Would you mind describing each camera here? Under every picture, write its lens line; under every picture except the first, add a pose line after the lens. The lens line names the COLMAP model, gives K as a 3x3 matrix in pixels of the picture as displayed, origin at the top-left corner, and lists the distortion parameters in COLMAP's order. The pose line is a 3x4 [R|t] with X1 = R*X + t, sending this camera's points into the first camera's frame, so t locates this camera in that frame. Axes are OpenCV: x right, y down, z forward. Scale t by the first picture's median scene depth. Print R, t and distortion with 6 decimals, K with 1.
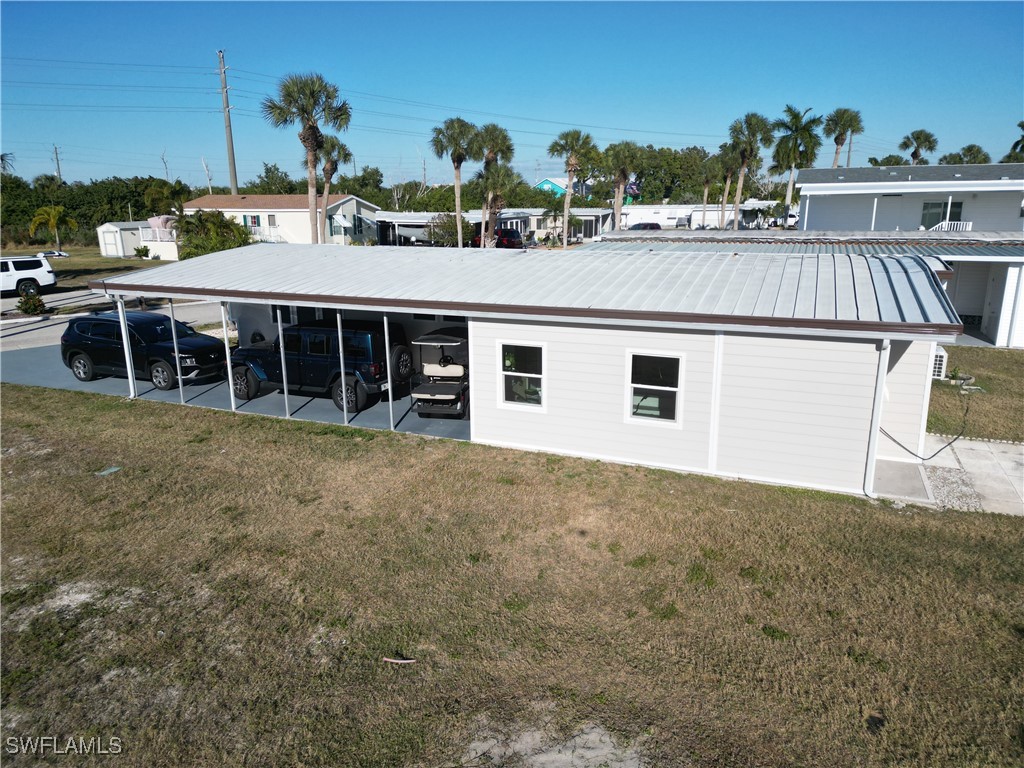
lens RADIAL K [[716.2, 0, 512.0], [0, 716.2, 384.0], [0, 0, 1]] dist [0.068778, -0.059025]
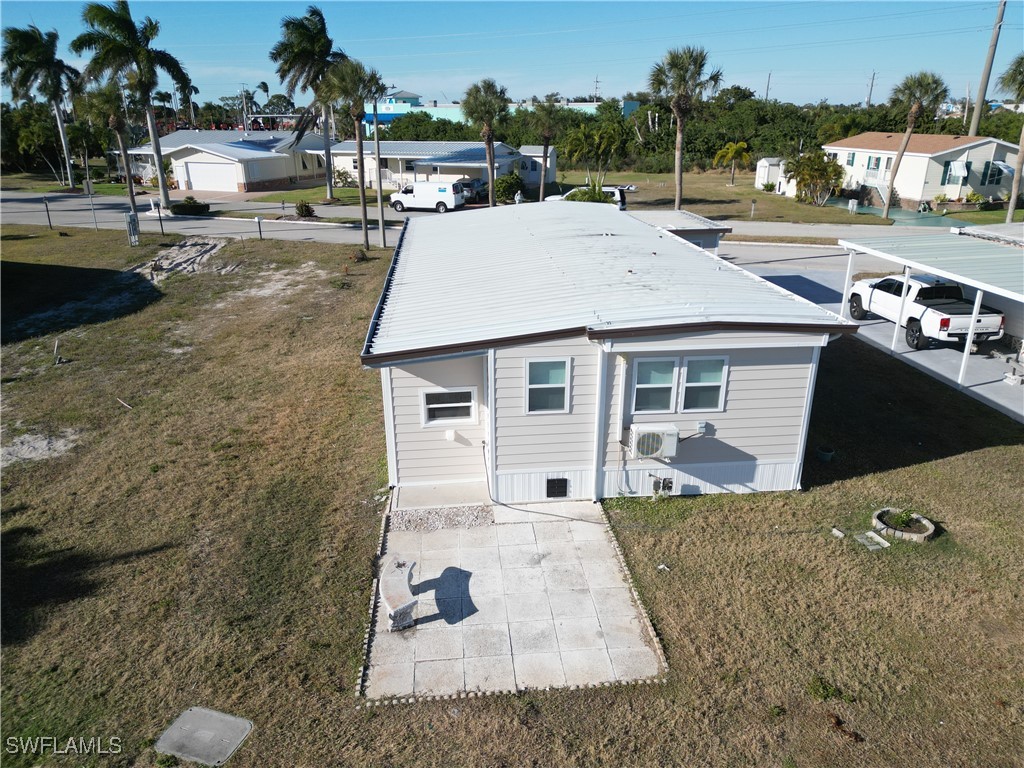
lens RADIAL K [[716.2, 0, 512.0], [0, 716.2, 384.0], [0, 0, 1]] dist [0.068778, -0.059025]
pose [[0.471946, 0.315236, -0.823343, 0.310481], [-0.225804, 0.945960, 0.232751, -0.065847], [0.852221, 0.076068, 0.517623, 0.116207]]
